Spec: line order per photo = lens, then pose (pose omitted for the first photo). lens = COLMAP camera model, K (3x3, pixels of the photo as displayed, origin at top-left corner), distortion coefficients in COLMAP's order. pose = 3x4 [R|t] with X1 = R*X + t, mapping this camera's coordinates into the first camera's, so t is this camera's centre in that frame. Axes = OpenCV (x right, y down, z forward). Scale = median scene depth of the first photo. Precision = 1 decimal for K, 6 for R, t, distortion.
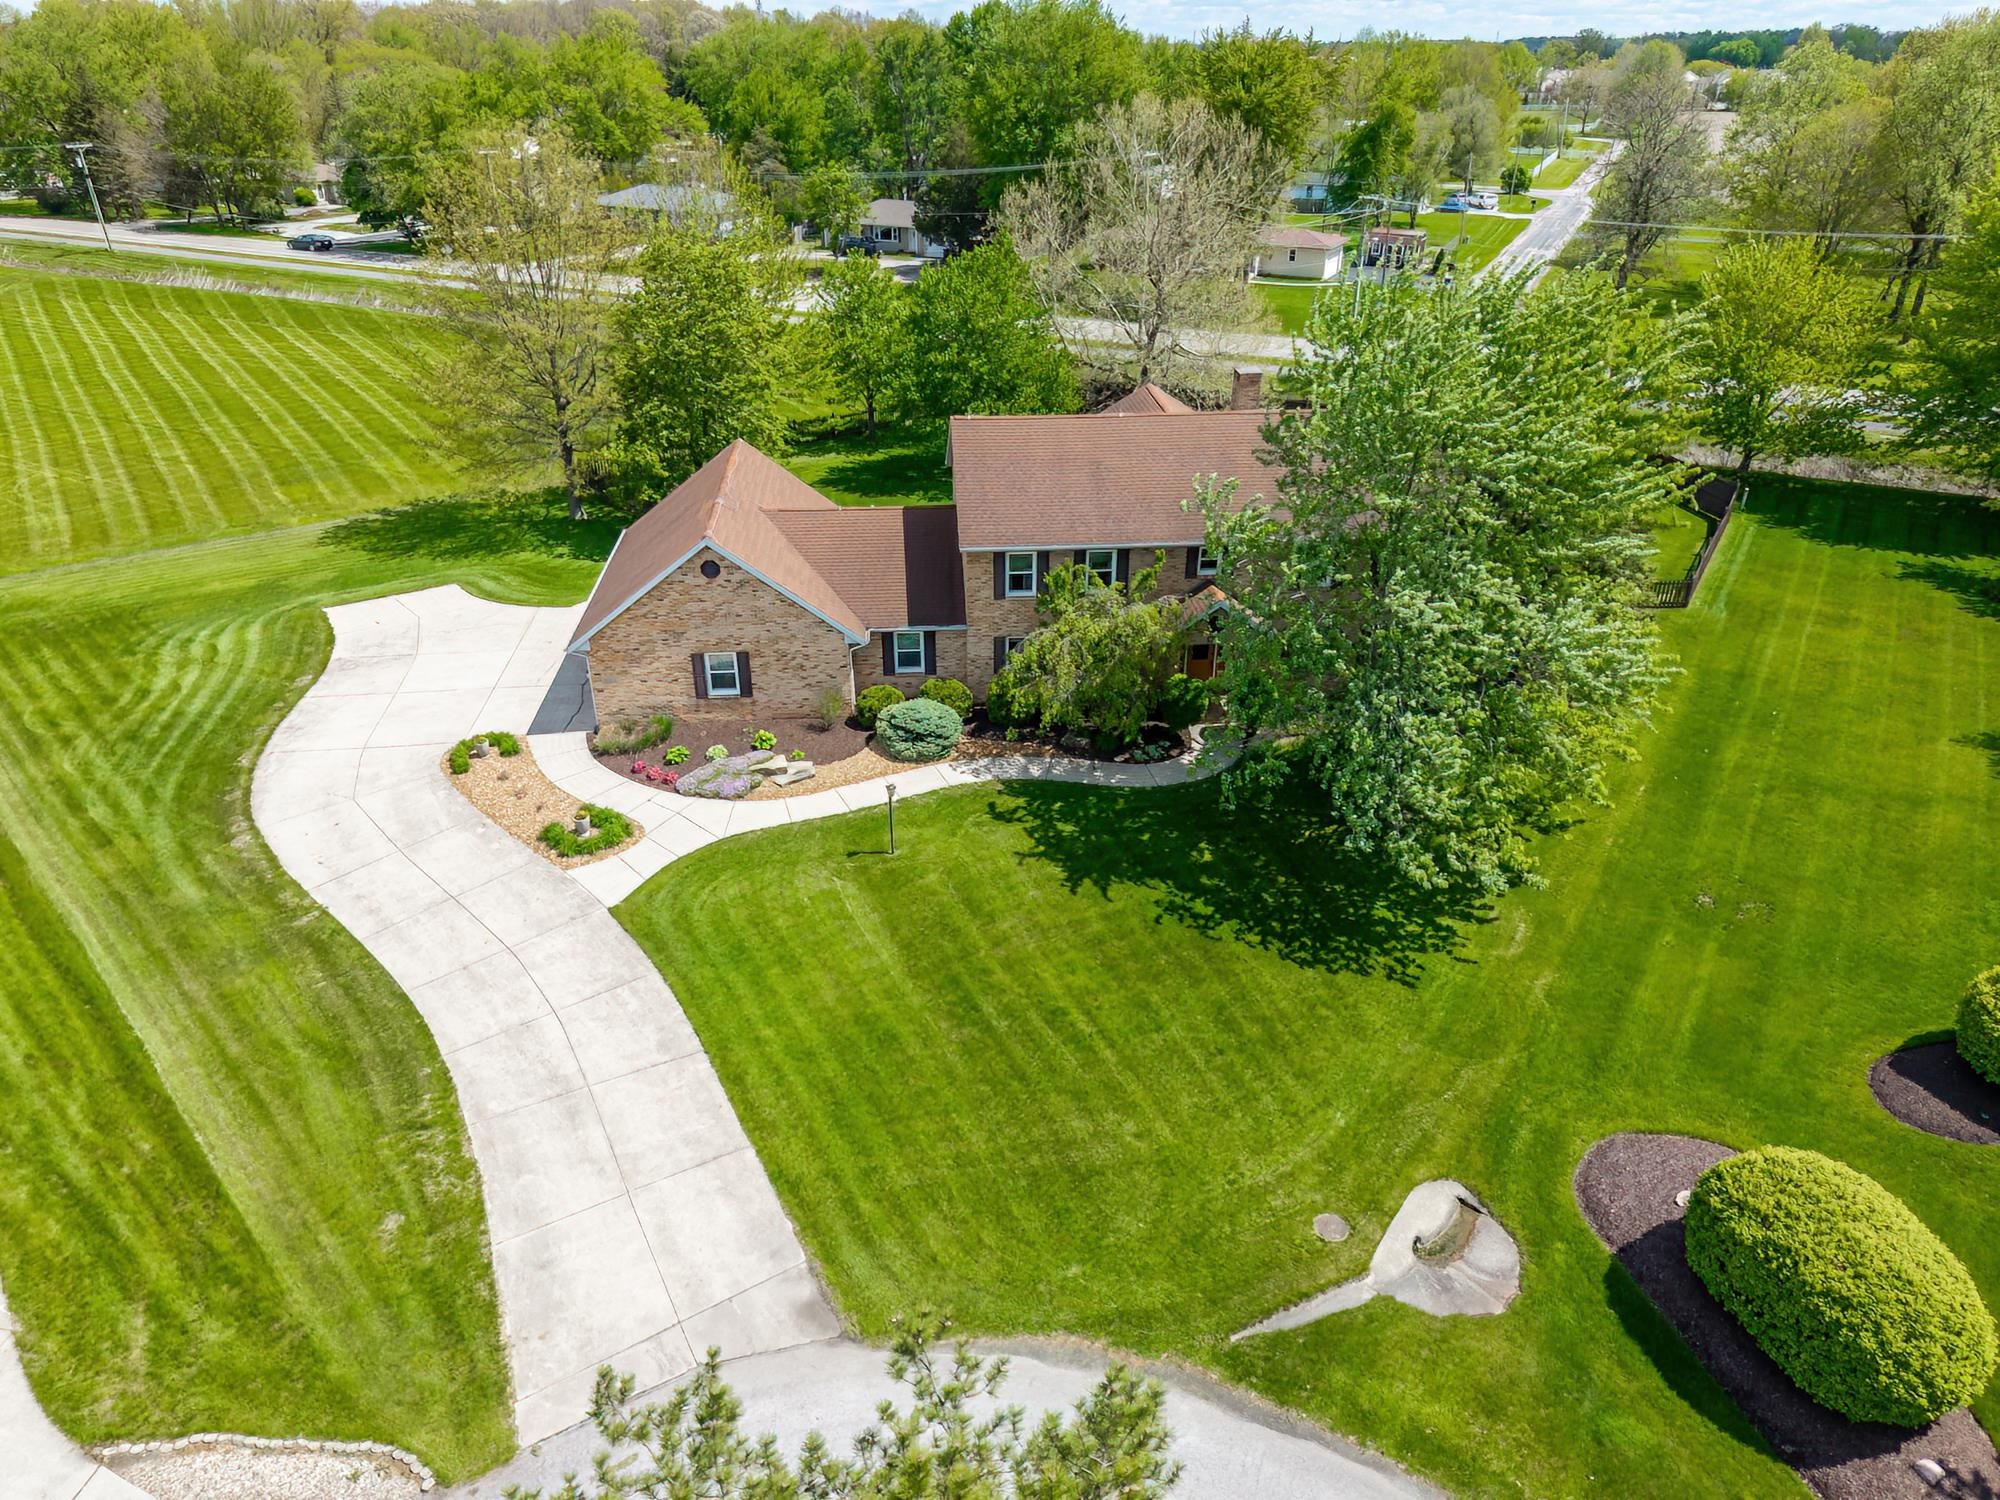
lens RADIAL K [[1376.3, 0, 989.8], [0, 1376.3, 750.7], [0, 0, 1]] dist [0.030921, -0.005701]
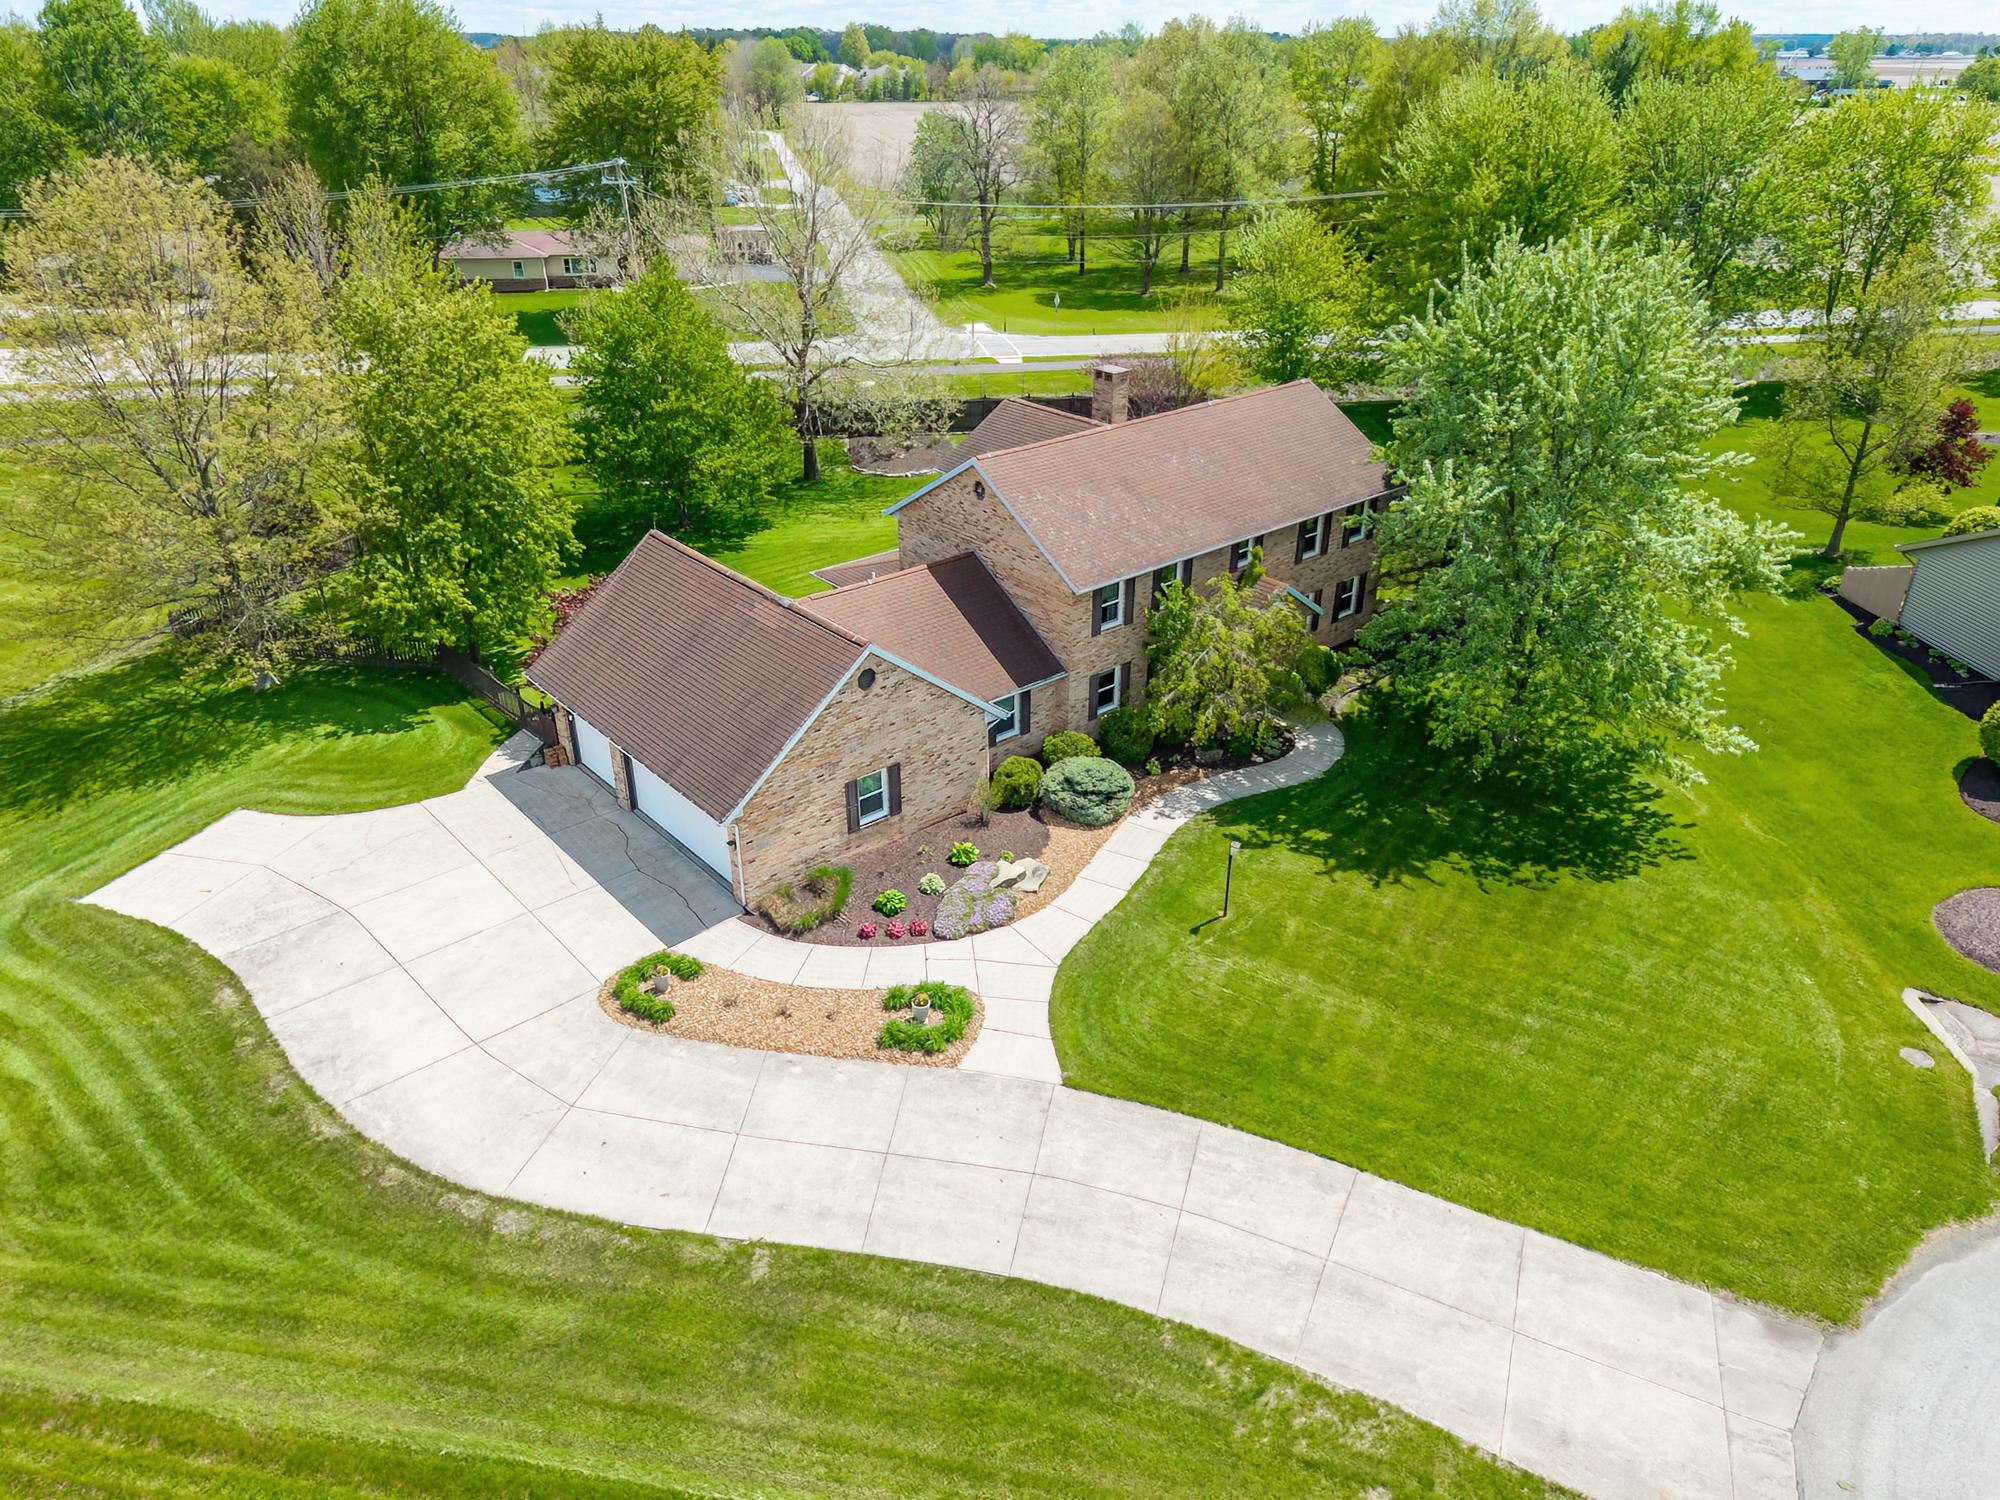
lens RADIAL K [[1376.3, 0, 998.7], [0, 1376.3, 744.1], [0, 0, 1]] dist [0.030921, -0.005701]
pose [[0.801544, -0.272850, 0.532053, -0.596640], [0.272351, 0.958751, 0.081372, -0.139873], [-0.532309, 0.079682, 0.842792, 0.252893]]
